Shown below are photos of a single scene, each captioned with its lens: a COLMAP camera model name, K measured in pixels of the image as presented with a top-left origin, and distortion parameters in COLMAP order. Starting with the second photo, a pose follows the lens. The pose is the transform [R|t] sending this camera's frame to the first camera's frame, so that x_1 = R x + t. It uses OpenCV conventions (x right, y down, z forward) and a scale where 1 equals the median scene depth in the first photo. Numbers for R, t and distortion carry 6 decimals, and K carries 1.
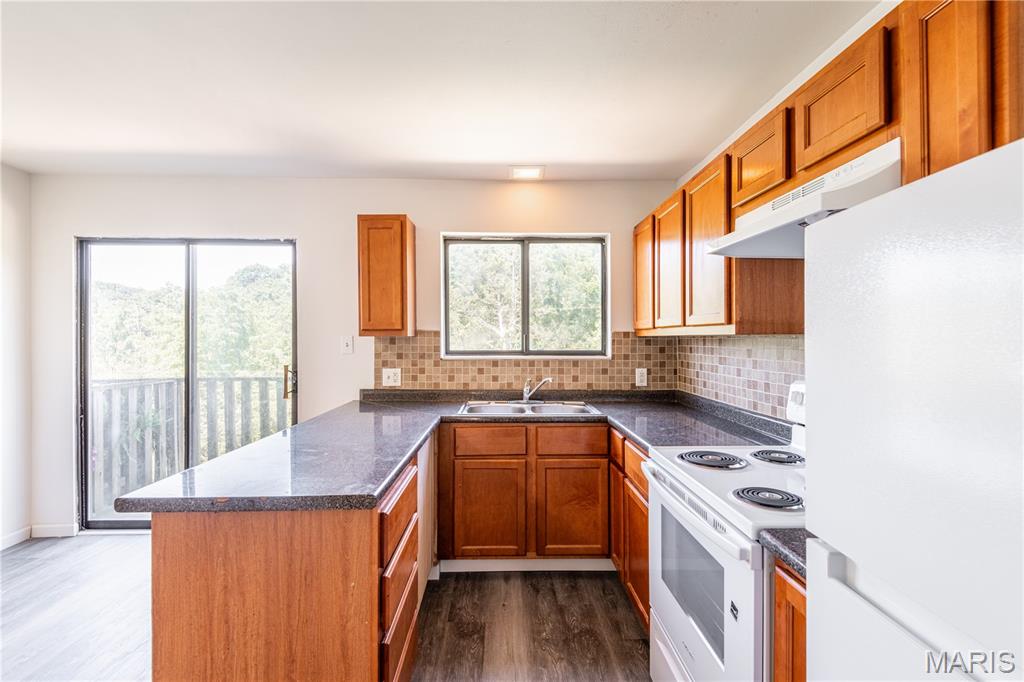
lens RADIAL K [[467.2, 0, 515.3], [0, 467.2, 334.2], [0, 0, 1]] dist [0.013291, -0.009011]
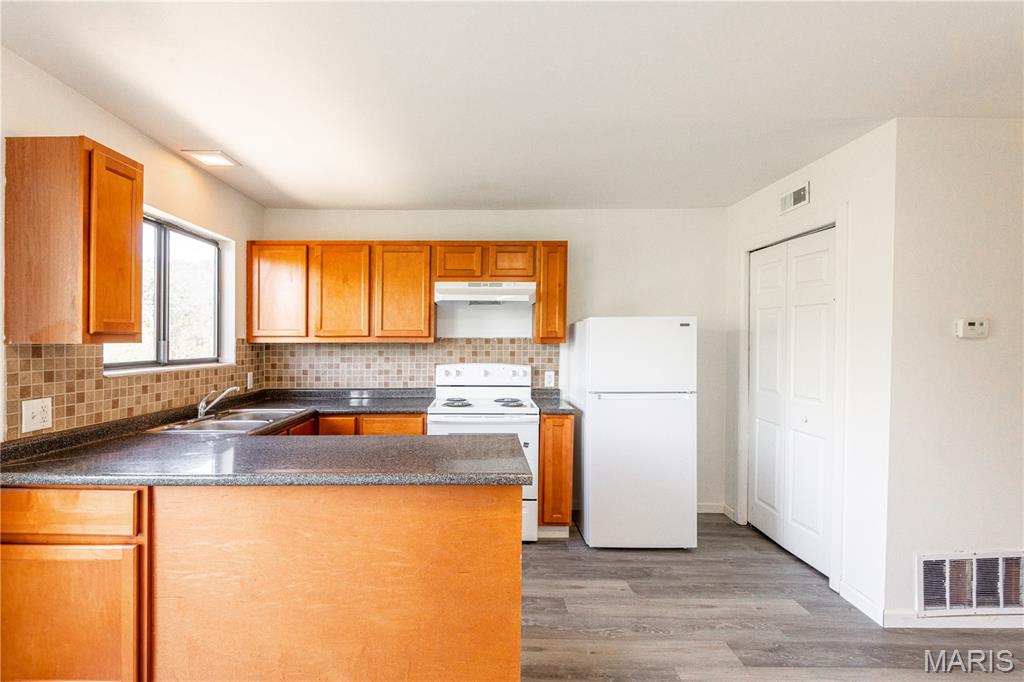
lens RADIAL K [[467.2, 0, 503.9], [0, 467.2, 340.7], [0, 0, 1]] dist [0.013291, -0.009011]
pose [[0.012534, 0.002539, 0.999918, -0.932856], [-0.003351, 0.999991, -0.002497, 0.000801], [-0.999916, -0.003319, 0.012542, 0.471959]]
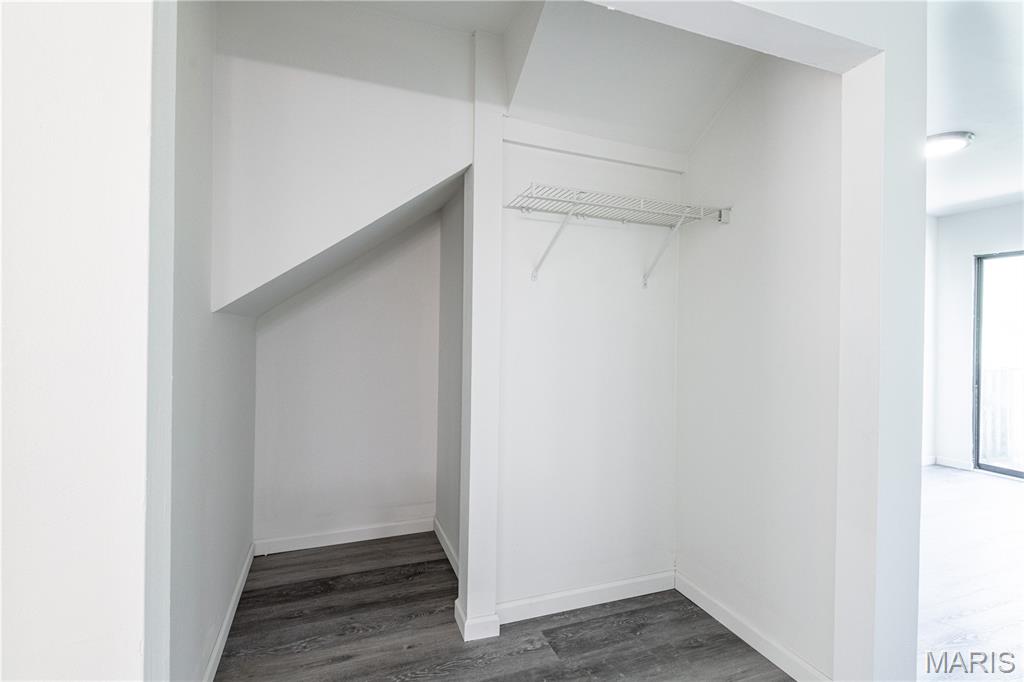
lens RADIAL K [[467.2, 0, 511.0], [0, 467.2, 341.2], [0, 0, 1]] dist [0.013291, -0.009011]
pose [[0.332432, 0.010888, -0.943064, -0.086047], [-0.007336, 0.999933, 0.008958, 0.043032], [0.943099, 0.003940, 0.332490, -0.733381]]
